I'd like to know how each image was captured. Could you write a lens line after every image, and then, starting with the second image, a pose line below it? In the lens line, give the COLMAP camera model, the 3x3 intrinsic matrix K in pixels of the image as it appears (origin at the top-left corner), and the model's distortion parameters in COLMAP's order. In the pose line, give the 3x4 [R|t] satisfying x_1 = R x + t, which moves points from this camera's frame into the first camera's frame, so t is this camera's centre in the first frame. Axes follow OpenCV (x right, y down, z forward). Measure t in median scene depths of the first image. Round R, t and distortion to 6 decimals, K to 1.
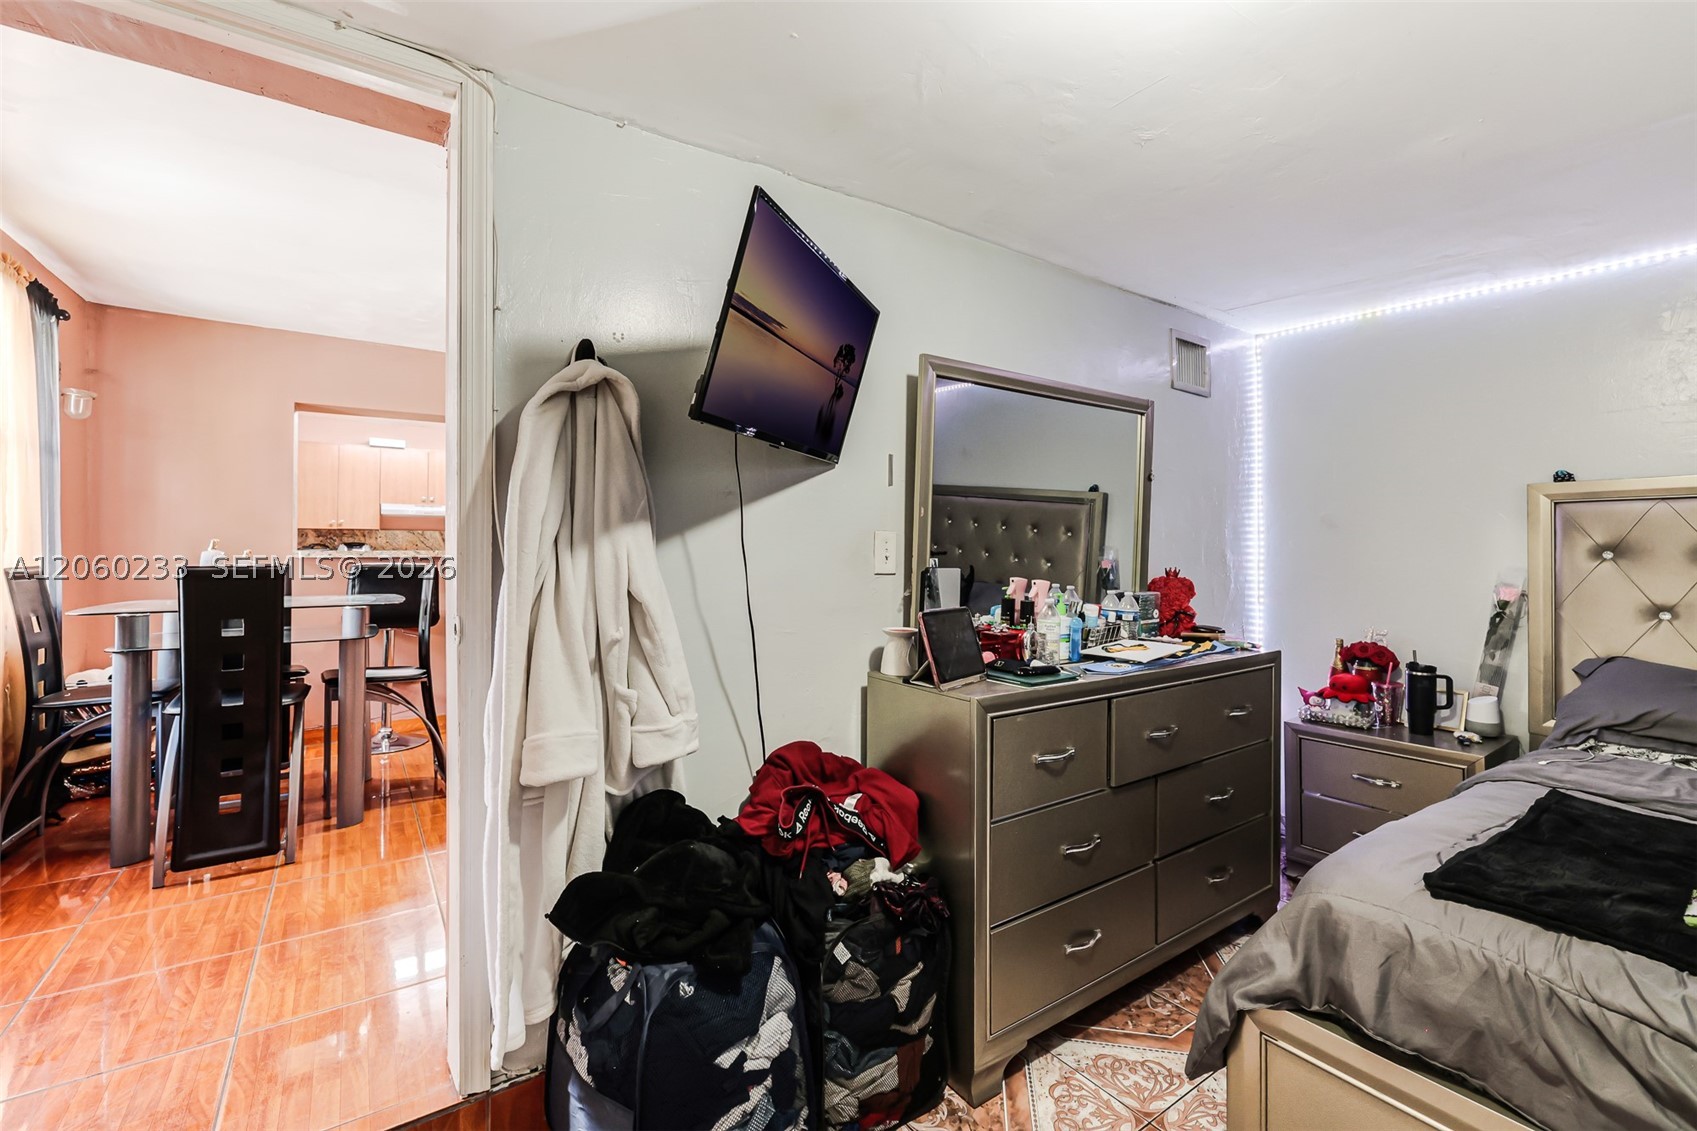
lens RADIAL K [[712.6, 0, 837.1], [0, 712.6, 555.1], [0, 0, 1]] dist [0.000008, -0.000091]
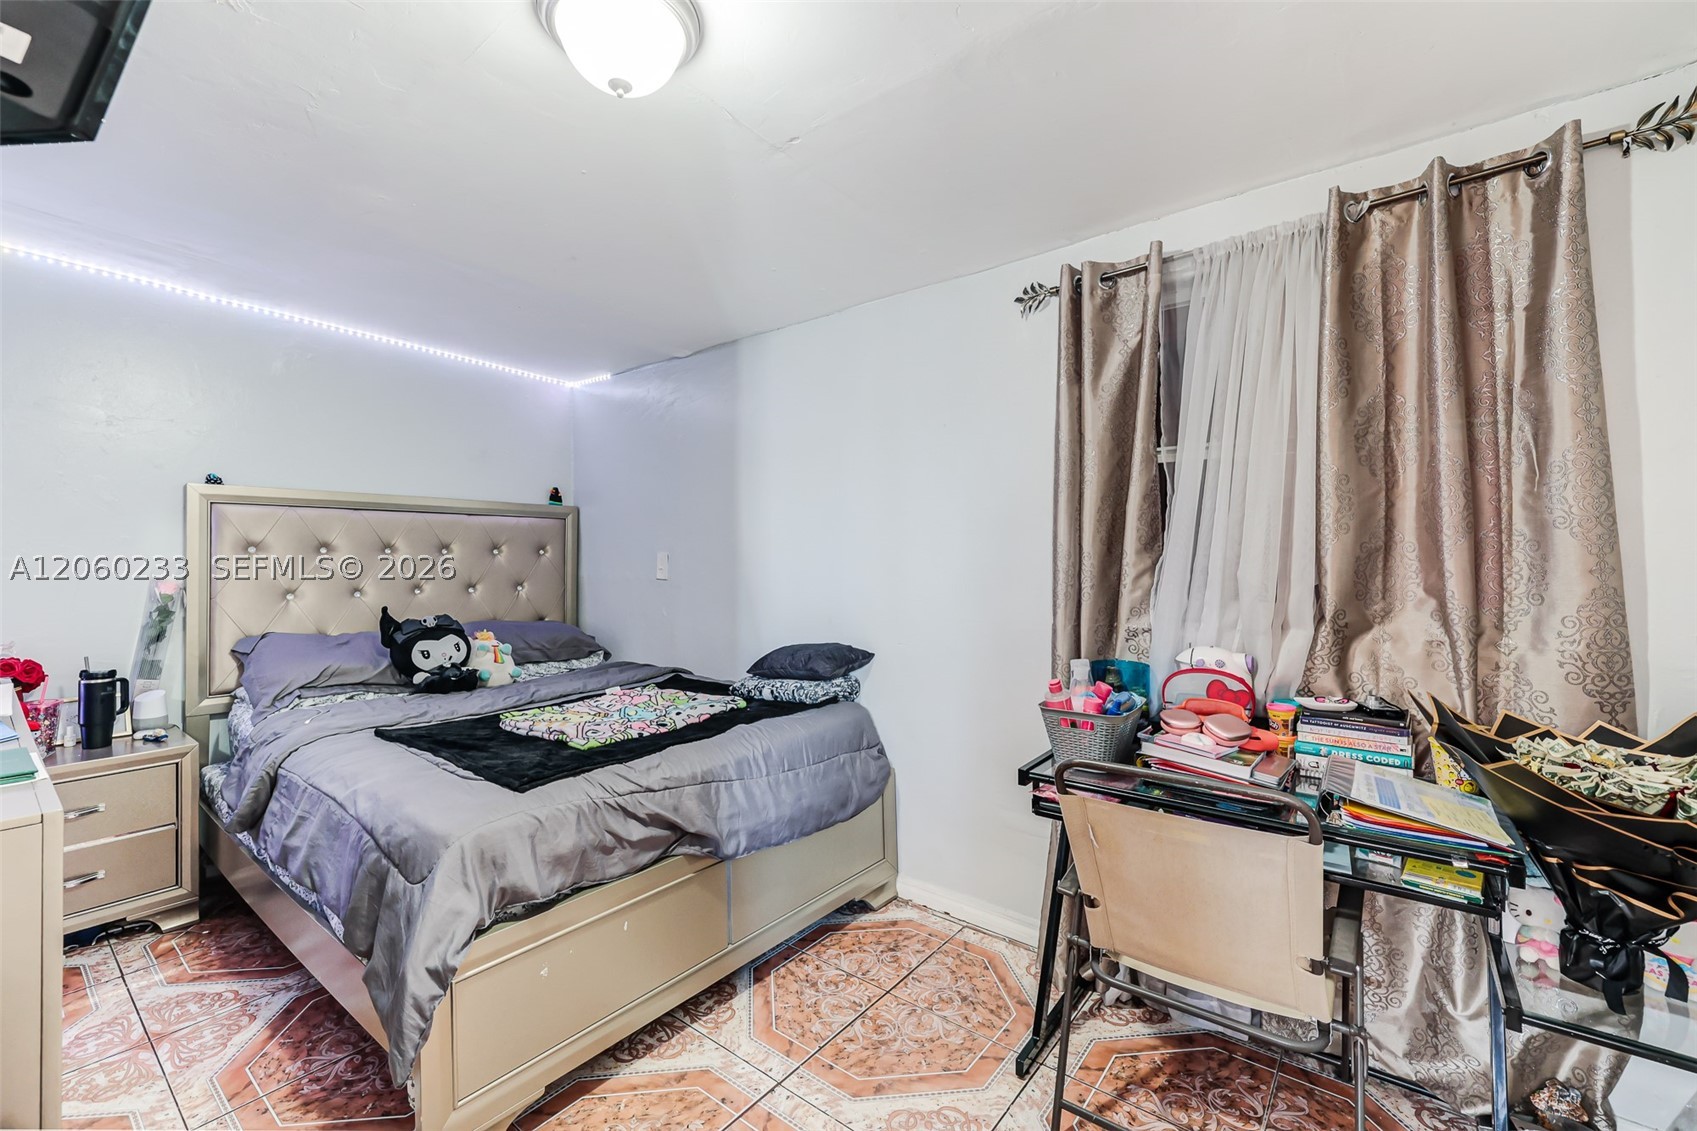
lens RADIAL K [[712.6, 0, 837.1], [0, 712.6, 555.1], [0, 0, 1]] dist [0.000008, -0.000091]
pose [[-0.300511, -0.010078, 0.953725, -0.710069], [-0.005673, 0.999945, 0.008779, -0.014460], [-0.953762, -0.002773, -0.300551, 0.833481]]
